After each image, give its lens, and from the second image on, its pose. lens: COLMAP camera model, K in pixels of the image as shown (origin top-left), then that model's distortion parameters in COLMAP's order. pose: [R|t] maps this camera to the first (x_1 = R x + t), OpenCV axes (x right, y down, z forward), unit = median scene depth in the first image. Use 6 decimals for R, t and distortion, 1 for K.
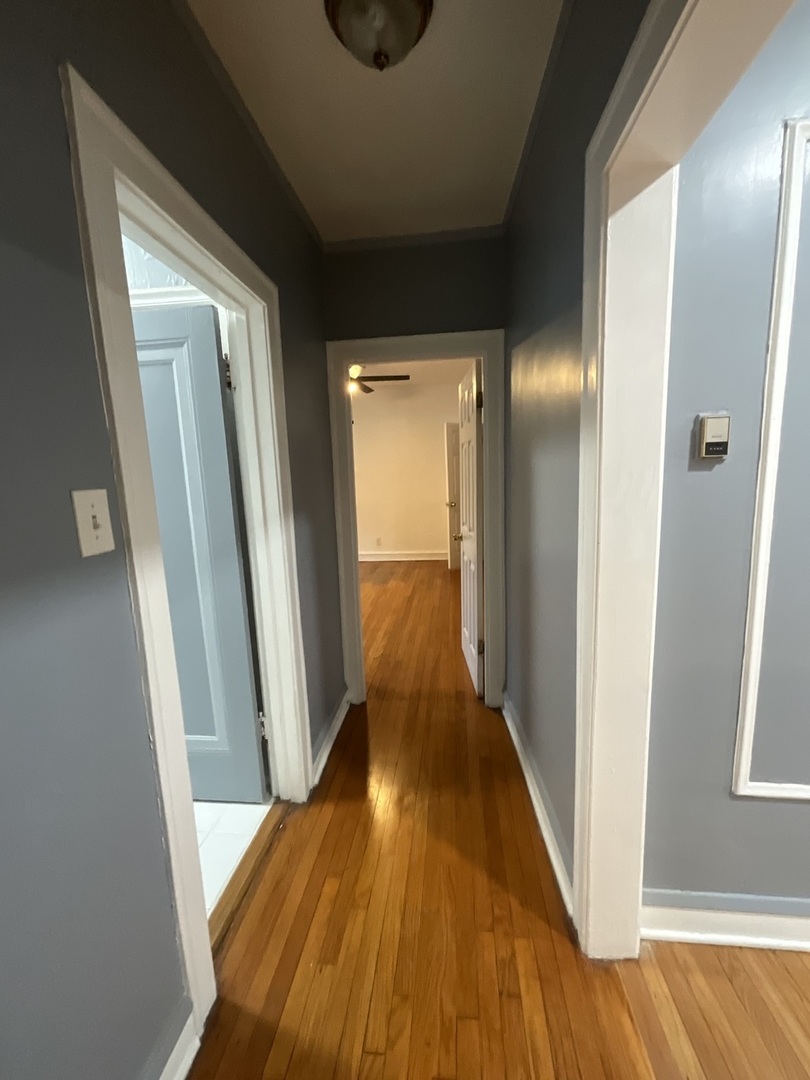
lens RADIAL K [[436.4, 0, 402.7], [0, 436.4, 537.7], [0, 0, 1]] dist [-0.002941, -0.000214]
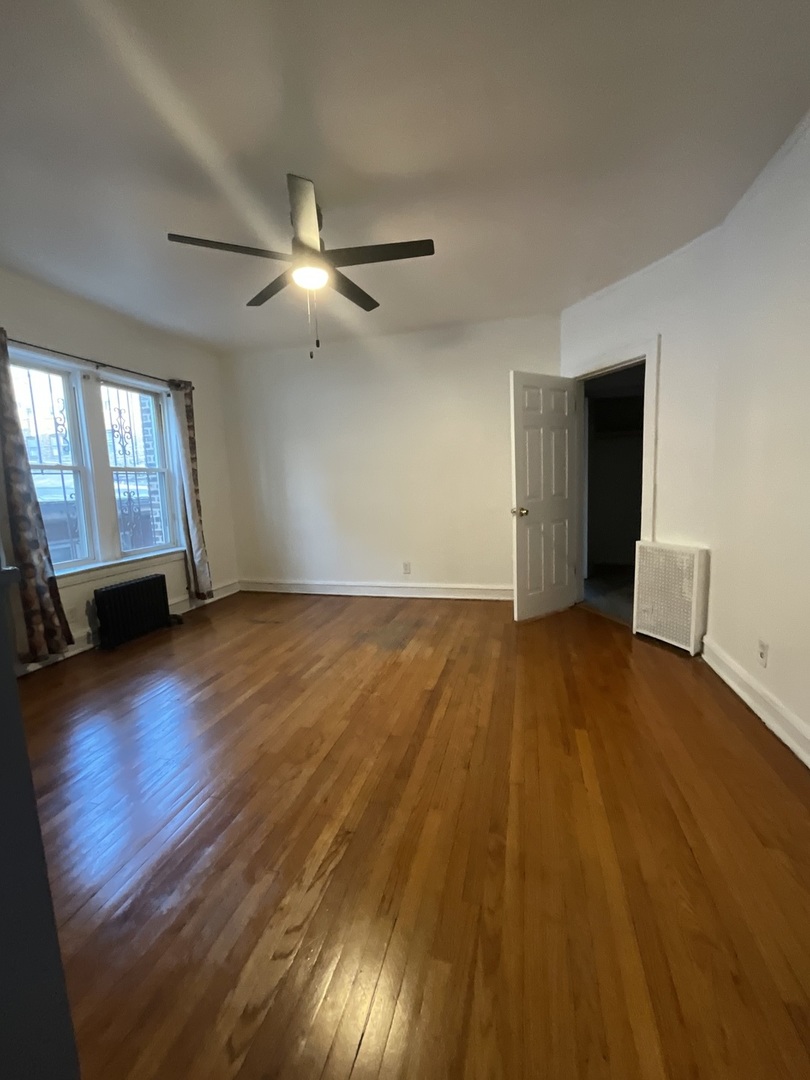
lens RADIAL K [[436.4, 0, 402.7], [0, 436.4, 537.7], [0, 0, 1]] dist [-0.002941, -0.000214]
pose [[0.987703, 0.016409, -0.155479, 0.050106], [-0.019475, 0.999644, -0.018212, -0.029412], [0.155125, 0.021016, 0.987671, 0.423936]]
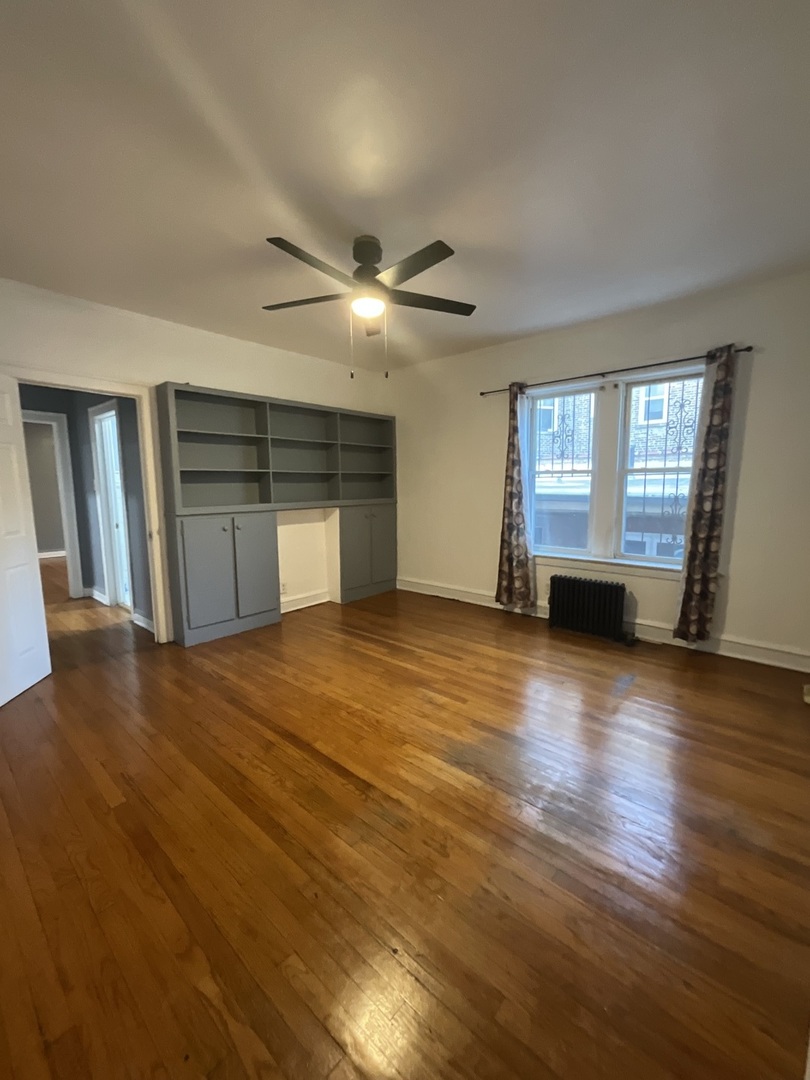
lens RADIAL K [[436.4, 0, 402.7], [0, 436.4, 537.7], [0, 0, 1]] dist [-0.002941, -0.000214]
pose [[-0.568410, 0.131215, -0.812215, 0.258670], [-0.098715, 0.969192, 0.225658, -0.156448], [0.816802, 0.208444, -0.537946, 1.113673]]
